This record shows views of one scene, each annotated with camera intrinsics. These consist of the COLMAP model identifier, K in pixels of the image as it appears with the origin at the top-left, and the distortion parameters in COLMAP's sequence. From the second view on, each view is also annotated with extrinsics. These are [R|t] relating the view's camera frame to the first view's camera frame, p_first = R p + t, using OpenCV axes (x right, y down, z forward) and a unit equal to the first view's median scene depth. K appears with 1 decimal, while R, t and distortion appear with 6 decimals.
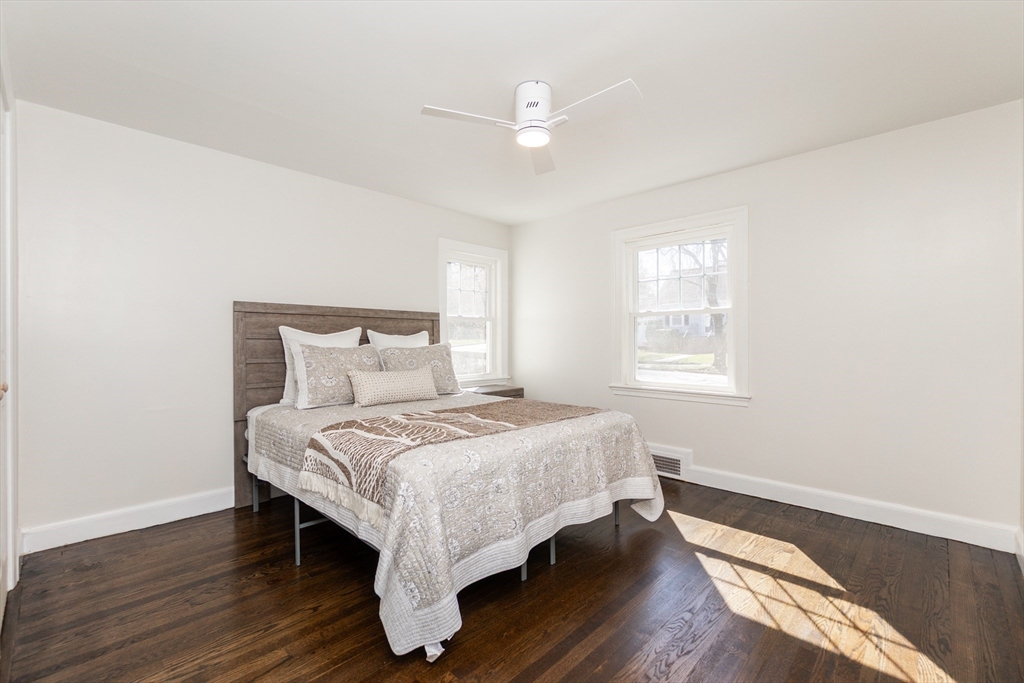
lens RADIAL K [[446.5, 0, 502.6], [0, 446.5, 341.9], [0, 0, 1]] dist [-0.002697, 0.000646]
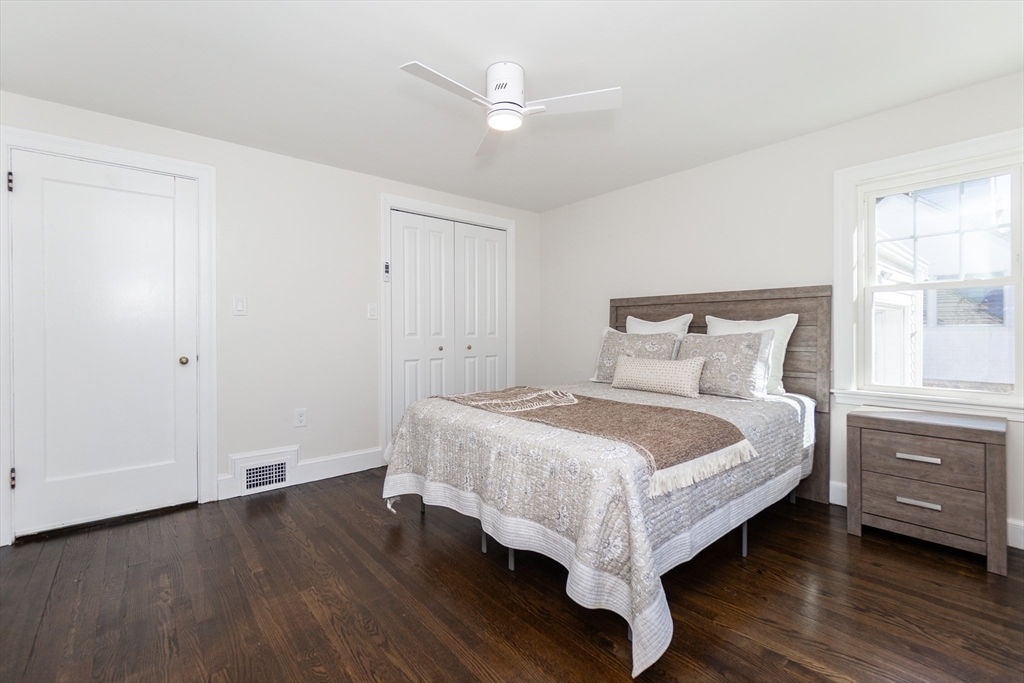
lens RADIAL K [[452.5, 0, 528.8], [0, 452.5, 331.0], [0, 0, 1]] dist [0.000068, 0.000086]
pose [[-0.071444, 0.004720, -0.997433, 0.739051], [0.003119, 0.999985, 0.004509, -0.000930], [0.997440, -0.002789, -0.071458, 0.782928]]
